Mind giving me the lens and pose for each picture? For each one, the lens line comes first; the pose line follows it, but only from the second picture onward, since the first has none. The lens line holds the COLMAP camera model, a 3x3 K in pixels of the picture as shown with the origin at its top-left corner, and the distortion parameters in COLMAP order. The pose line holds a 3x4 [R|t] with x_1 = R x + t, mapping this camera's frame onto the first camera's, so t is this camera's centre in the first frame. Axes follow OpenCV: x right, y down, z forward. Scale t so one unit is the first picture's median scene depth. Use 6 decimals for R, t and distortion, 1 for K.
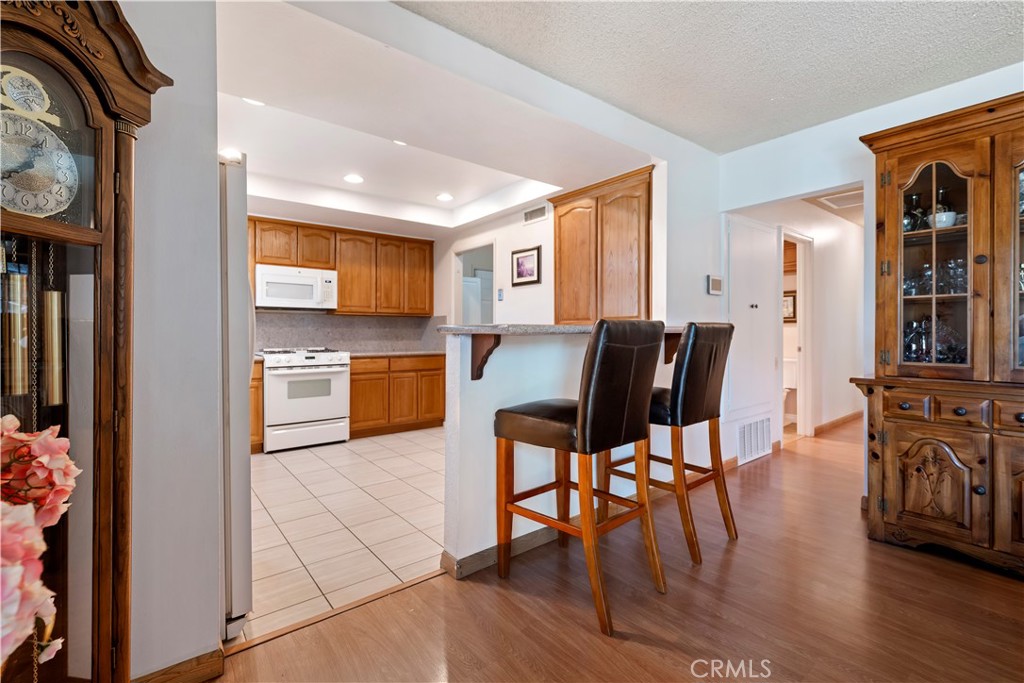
lens RADIAL K [[452.4, 0, 505.9], [0, 452.4, 331.2], [0, 0, 1]] dist [0.002867, -0.000468]
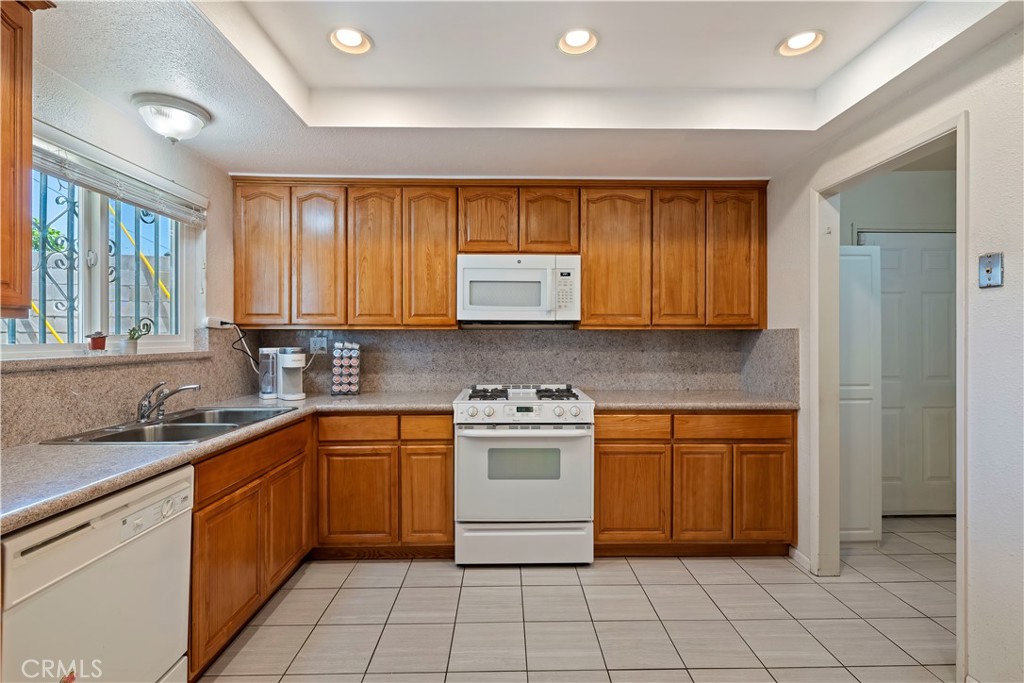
lens RADIAL K [[452.4, 0, 526.4], [0, 452.4, 336.8], [0, 0, 1]] dist [0.002867, -0.000468]
pose [[0.801568, 0.001260, -0.597902, -0.080793], [0.002312, 0.999984, 0.005207, -0.030696], [0.597899, -0.005556, 0.801552, 0.478445]]
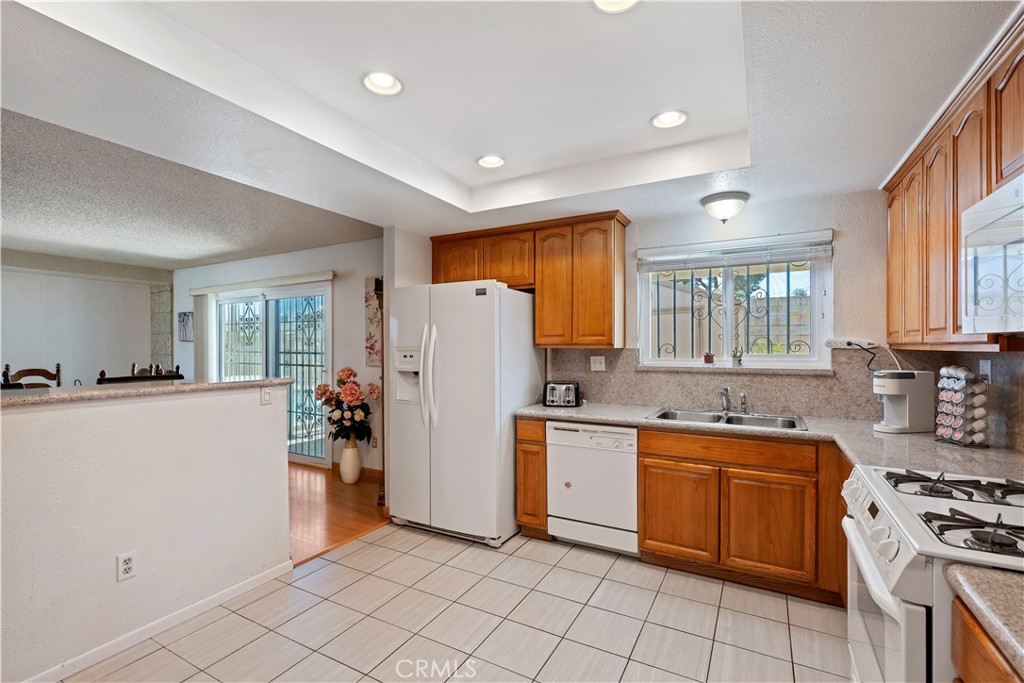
lens RADIAL K [[452.4, 0, 512.1], [0, 452.4, 350.8], [0, 0, 1]] dist [0.002867, -0.000468]
pose [[-0.915653, 0.006684, -0.401913, -0.088373], [0.004100, 0.999965, 0.007289, -0.041345], [0.401948, 0.005027, -0.915649, 1.011299]]
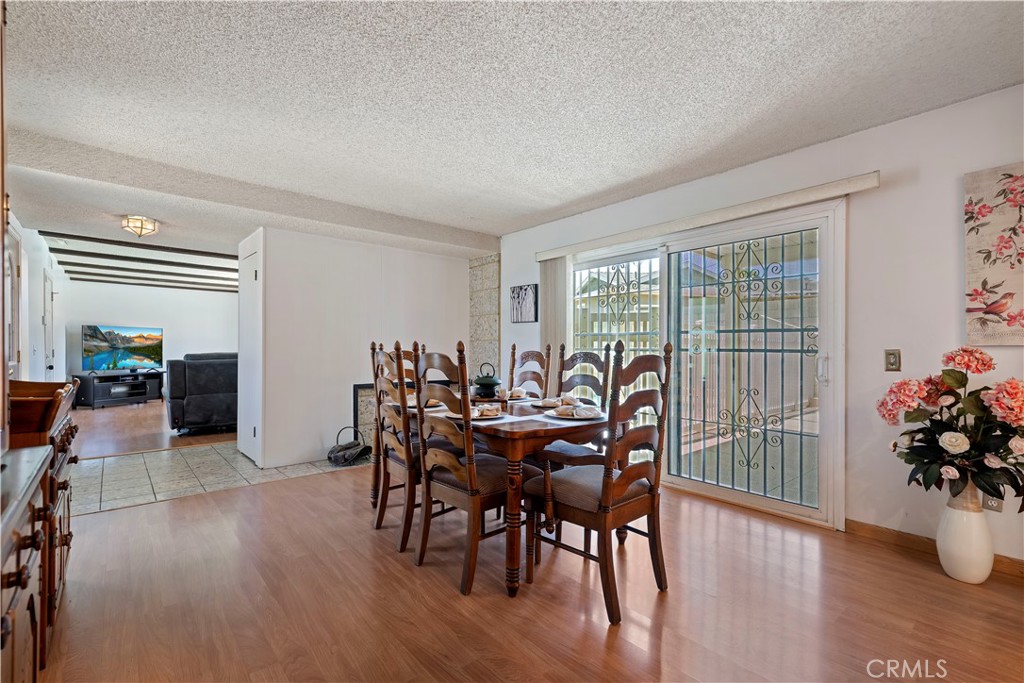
lens RADIAL K [[452.4, 0, 512.7], [0, 452.4, 349.3], [0, 0, 1]] dist [0.002867, -0.000468]
pose [[-0.997968, 0.001298, -0.063704, 0.303824], [0.001385, 0.999998, -0.001322, -0.003045], [0.063702, -0.001407, -0.997968, 0.500752]]
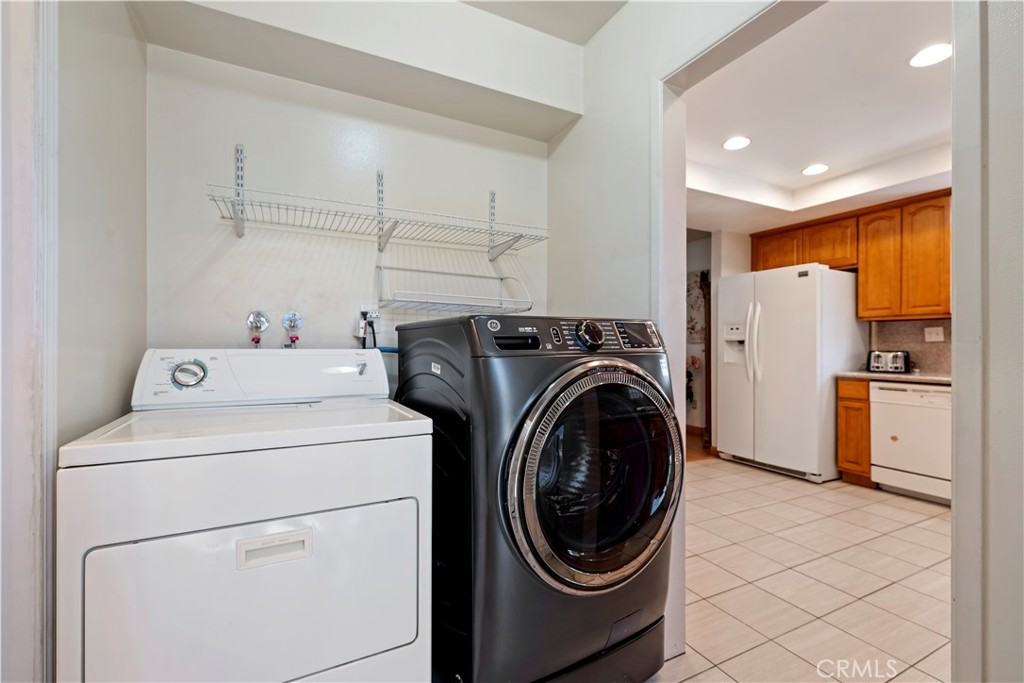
lens RADIAL K [[452.4, 0, 511.3], [0, 452.4, 345.4], [0, 0, 1]] dist [0.002867, -0.000468]
pose [[-0.982488, -0.001898, 0.186317, 0.036605], [-0.002421, 0.999994, -0.002580, 0.003634], [-0.186310, -0.002986, -0.982486, 1.257977]]
